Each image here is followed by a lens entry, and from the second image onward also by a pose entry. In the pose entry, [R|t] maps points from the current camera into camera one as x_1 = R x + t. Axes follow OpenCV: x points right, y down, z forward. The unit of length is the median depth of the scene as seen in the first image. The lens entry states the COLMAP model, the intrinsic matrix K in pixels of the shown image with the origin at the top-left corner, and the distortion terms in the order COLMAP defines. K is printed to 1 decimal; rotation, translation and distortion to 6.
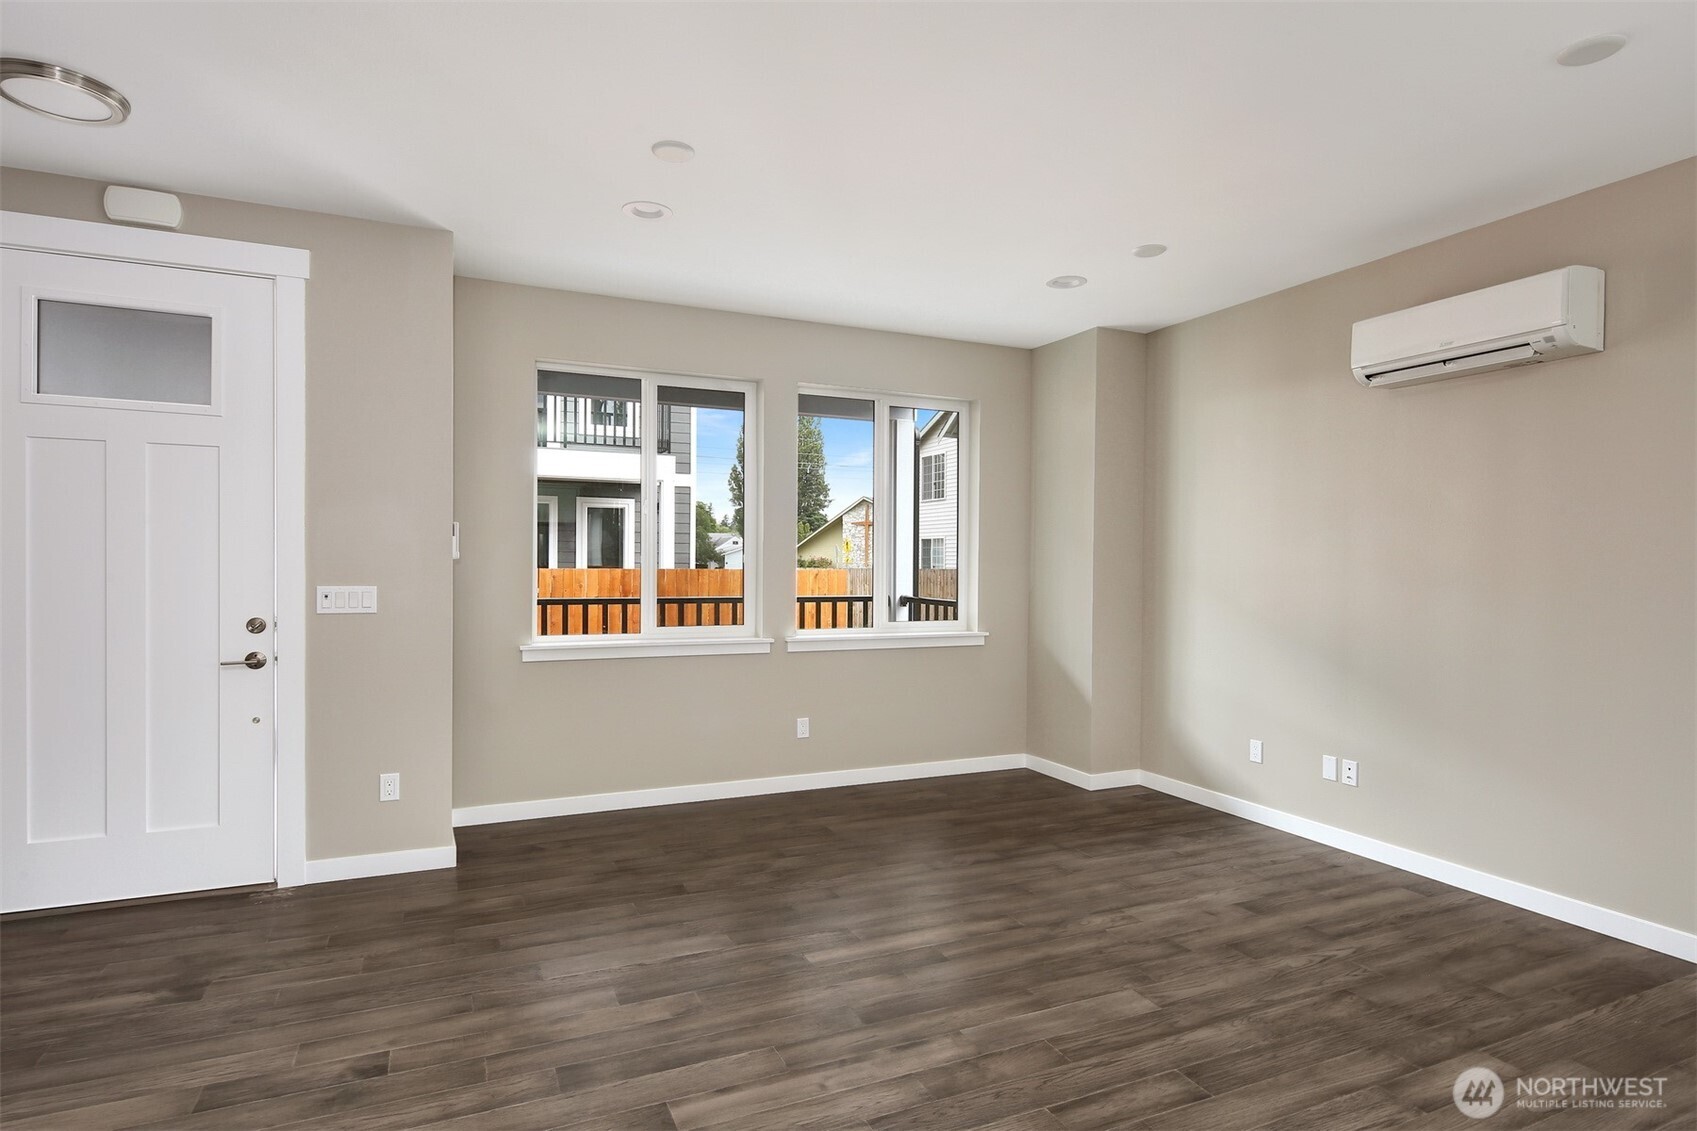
lens RADIAL K [[870.8, 0, 848.5], [0, 870.8, 565.5], [0, 0, 1]] dist [0.023148, 0.000363]
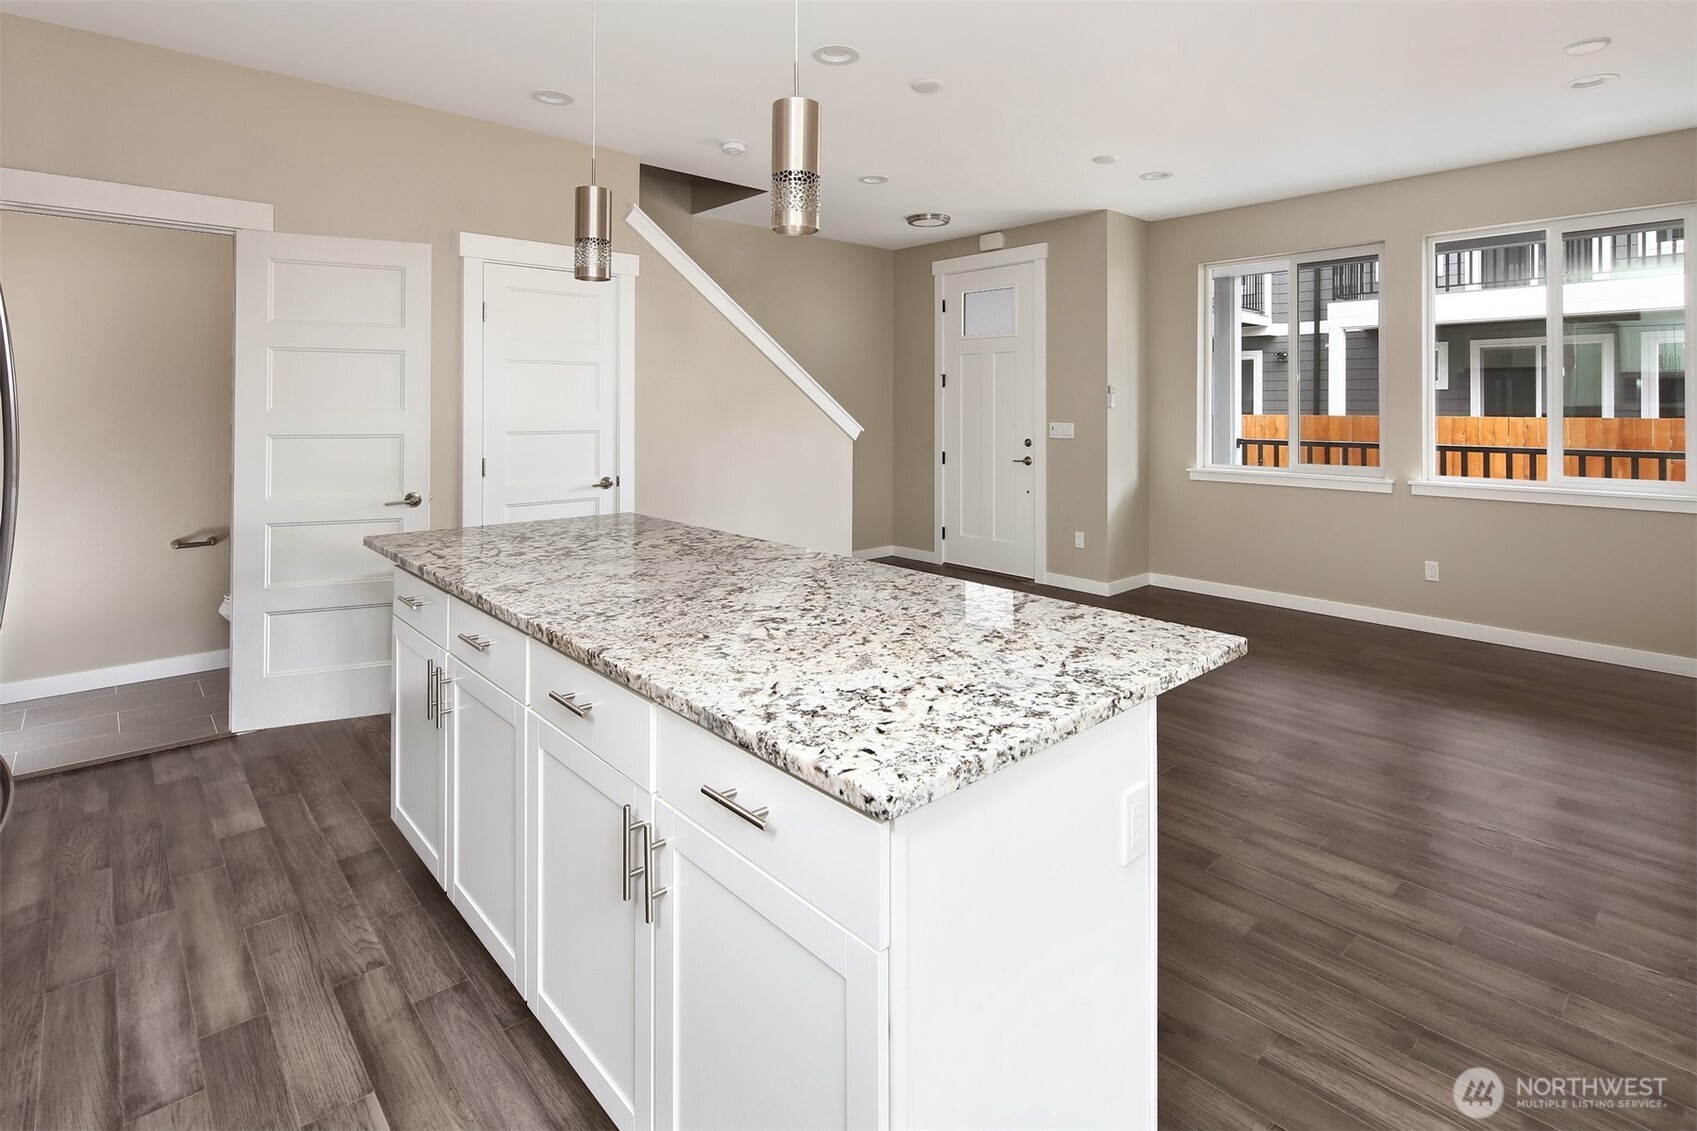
lens RADIAL K [[842.8, 0, 848.5], [0, 842.8, 565.5], [0, 0, 1]] dist [0.001537, -0.000505]
pose [[0.262827, 0.172477, -0.949302, 0.752417], [-0.001464, 0.983963, 0.178369, 0.001304], [0.964842, -0.045490, 0.258864, 0.065824]]
